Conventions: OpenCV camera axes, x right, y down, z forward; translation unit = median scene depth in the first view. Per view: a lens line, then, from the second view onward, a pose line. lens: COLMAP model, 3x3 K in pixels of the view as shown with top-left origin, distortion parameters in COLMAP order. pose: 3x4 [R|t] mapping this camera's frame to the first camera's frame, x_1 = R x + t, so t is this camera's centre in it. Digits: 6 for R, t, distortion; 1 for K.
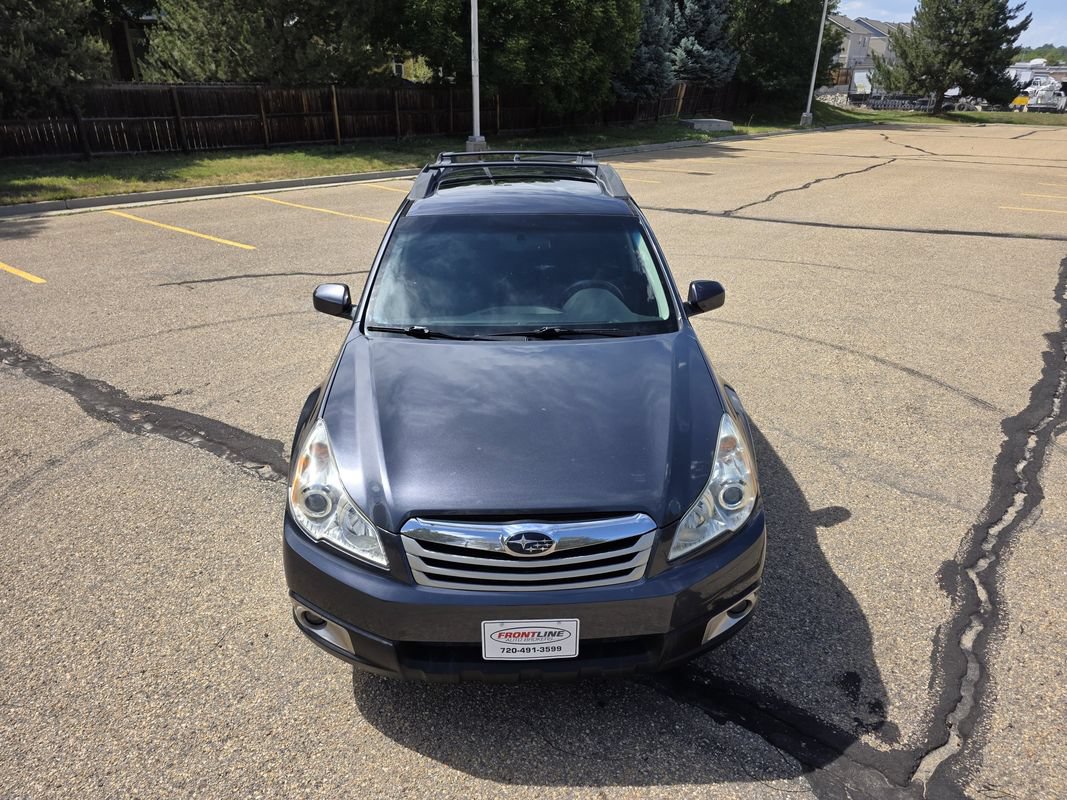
lens RADIAL K [[712.3, 0, 546.8], [0, 712.3, 409.4], [0, 0, 1]] dist [0.034503, -0.026097]
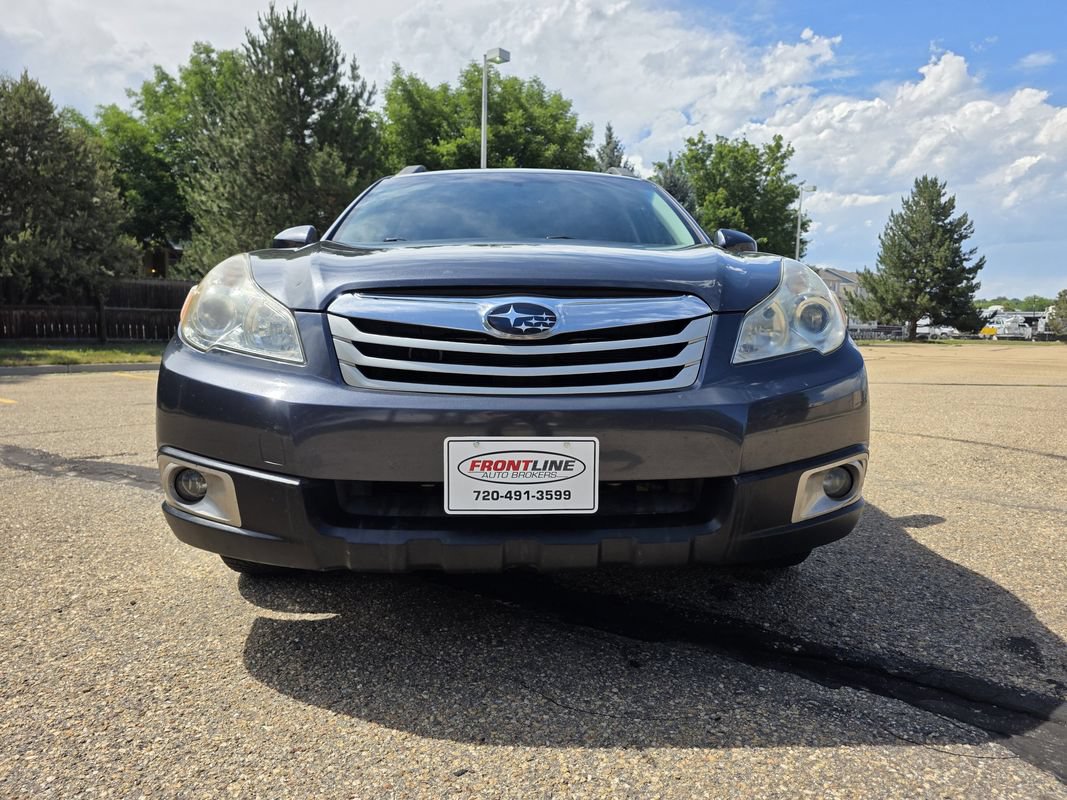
lens RADIAL K [[712.3, 0, 546.8], [0, 712.3, 409.4], [0, 0, 1]] dist [0.034503, -0.026097]
pose [[0.999998, -0.000052, -0.001996, 0.000111], [-0.000573, 0.950200, -0.311639, 0.114727], [0.001913, 0.311639, 0.950199, 0.097436]]
